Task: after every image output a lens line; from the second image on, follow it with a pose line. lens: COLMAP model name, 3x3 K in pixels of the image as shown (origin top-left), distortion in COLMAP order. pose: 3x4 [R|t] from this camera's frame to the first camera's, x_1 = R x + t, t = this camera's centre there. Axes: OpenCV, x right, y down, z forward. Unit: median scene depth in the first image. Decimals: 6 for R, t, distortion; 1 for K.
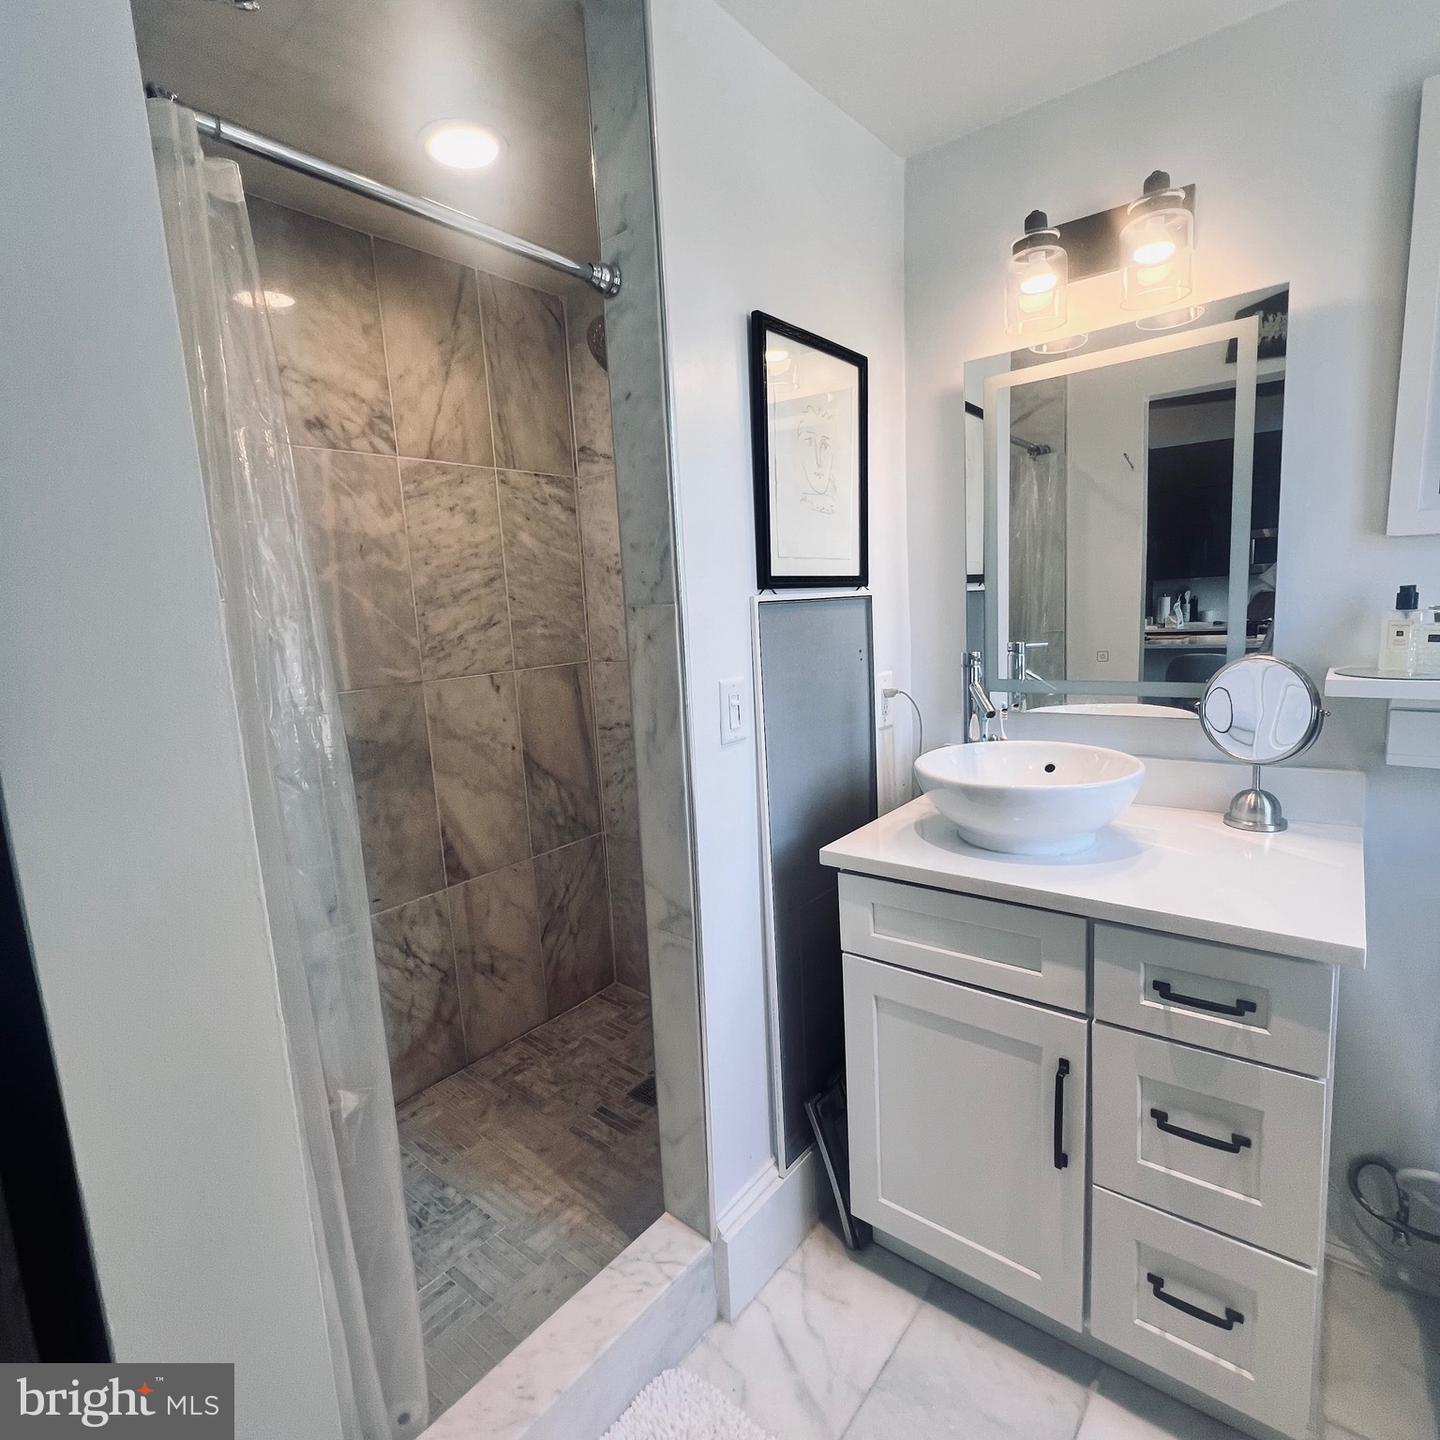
lens RADIAL K [[764.6, 0, 722.8], [0, 764.6, 712.5], [0, 0, 1]] dist [-0.001358, -0.000641]
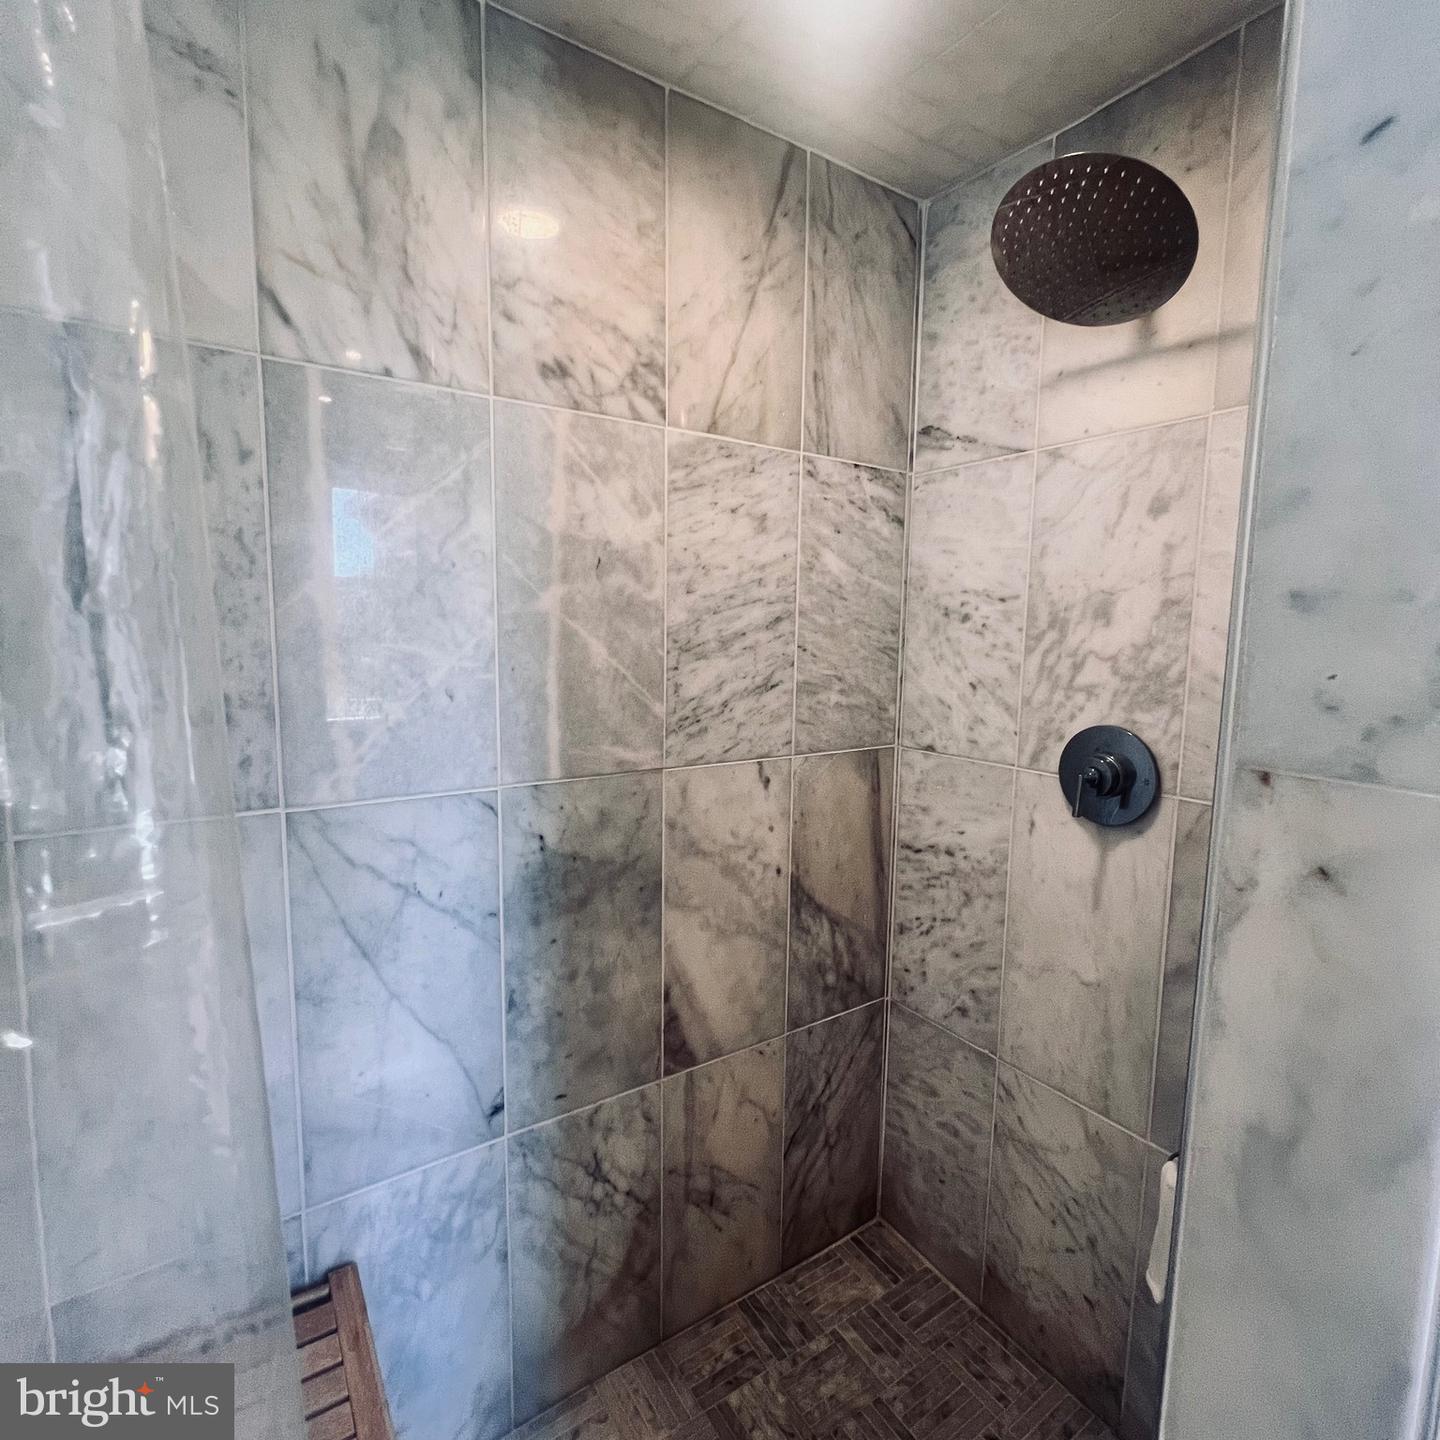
lens RADIAL K [[764.6, 0, 722.8], [0, 764.6, 712.5], [0, 0, 1]] dist [-0.001358, -0.000641]
pose [[0.953109, 0.101788, -0.284996, -0.152117], [-0.110593, 0.993754, -0.014927, -0.079446], [0.281697, 0.045746, 0.958412, 0.360031]]
